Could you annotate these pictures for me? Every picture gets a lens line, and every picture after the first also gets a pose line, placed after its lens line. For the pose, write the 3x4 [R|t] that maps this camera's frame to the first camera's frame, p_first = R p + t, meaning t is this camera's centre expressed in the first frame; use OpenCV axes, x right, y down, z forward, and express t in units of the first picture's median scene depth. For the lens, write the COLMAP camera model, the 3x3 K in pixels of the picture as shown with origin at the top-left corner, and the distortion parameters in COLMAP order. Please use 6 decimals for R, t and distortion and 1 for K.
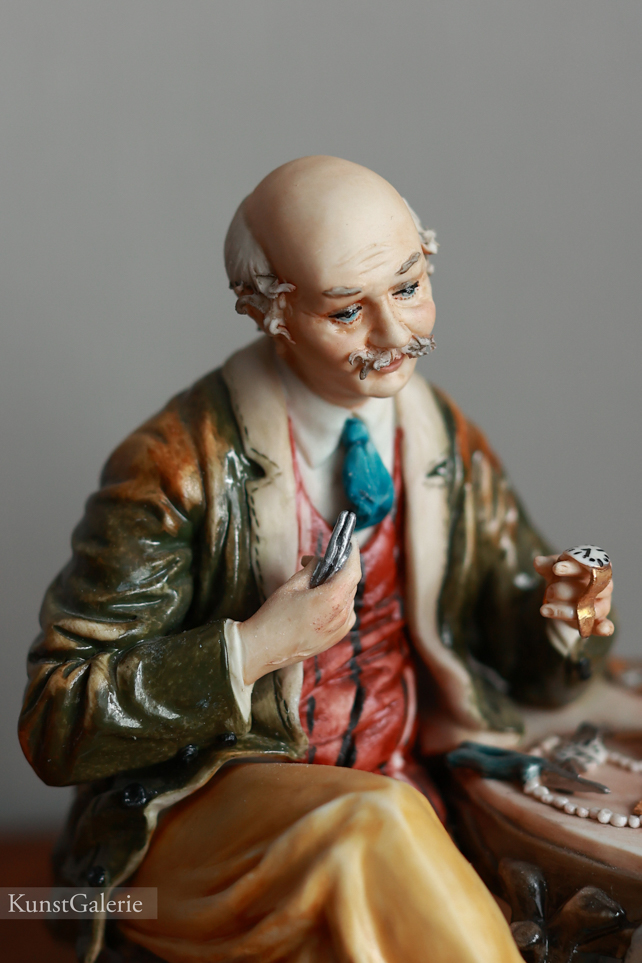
lens RADIAL K [[2430.9, 0, 322.7], [0, 2430.9, 461.7], [0, 0, 1]] dist [0.032931, 0.536128]
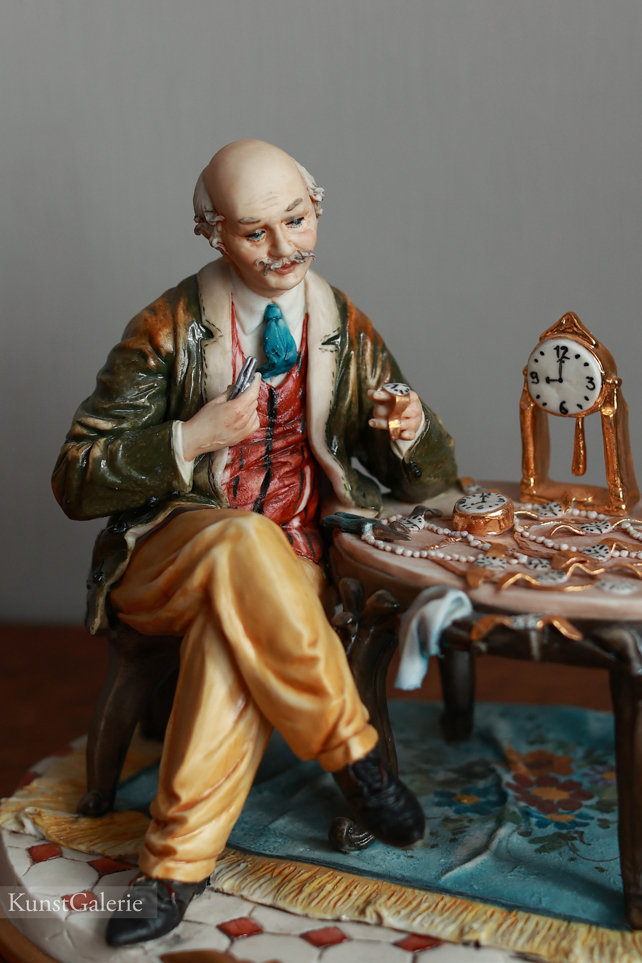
lens RADIAL K [[2430.9, 0, 322.7], [0, 2430.9, 461.7], [0, 0, 1]] dist [0.032931, 0.536128]
pose [[0.983248, 0.038991, -0.178054, 0.345341], [-0.042186, 0.999009, -0.014190, 0.110569], [0.177324, 0.021464, 0.983918, -0.583977]]
